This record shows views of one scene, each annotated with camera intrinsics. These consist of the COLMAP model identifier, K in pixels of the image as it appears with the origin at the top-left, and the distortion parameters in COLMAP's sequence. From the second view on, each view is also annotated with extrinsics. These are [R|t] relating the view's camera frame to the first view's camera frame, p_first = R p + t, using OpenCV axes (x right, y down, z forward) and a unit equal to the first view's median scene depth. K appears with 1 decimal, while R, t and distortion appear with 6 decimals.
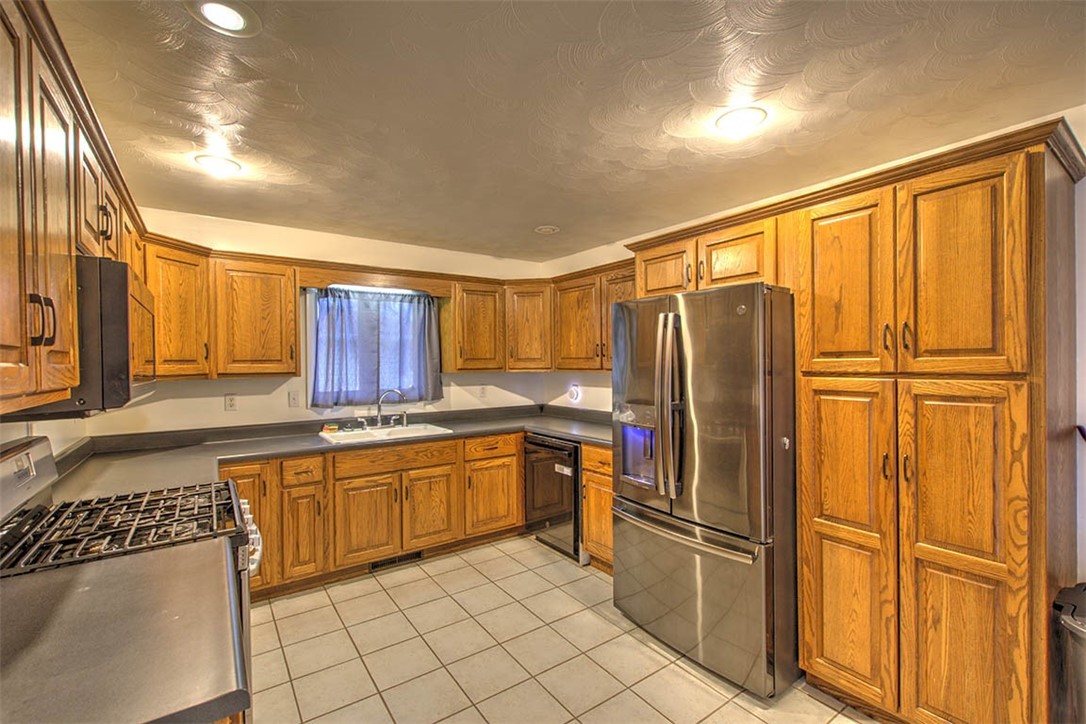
lens RADIAL K [[471.1, 0, 541.2], [0, 471.1, 363.7], [0, 0, 1]] dist [0.005424, 0.002671]
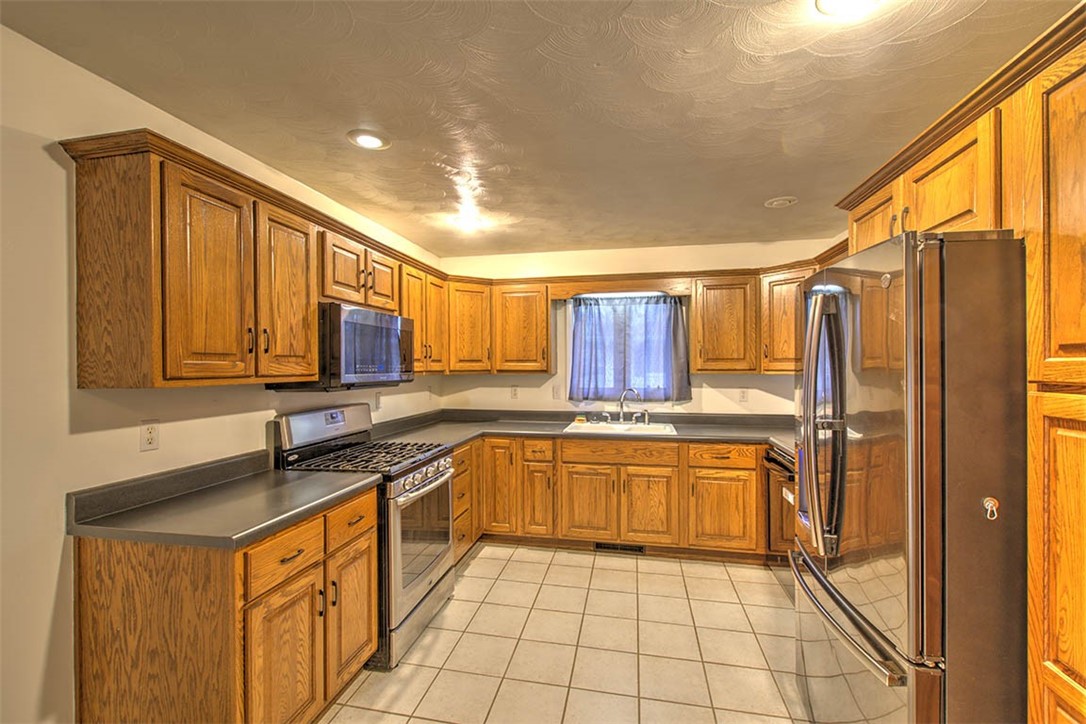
lens RADIAL K [[471.1, 0, 541.5], [0, 471.1, 364.0], [0, 0, 1]] dist [0.005424, 0.002671]
pose [[0.690468, 0.006141, -0.723337, 0.327686], [-0.005782, 0.999979, 0.002971, -0.000897], [0.723340, 0.002131, 0.690489, 0.130570]]
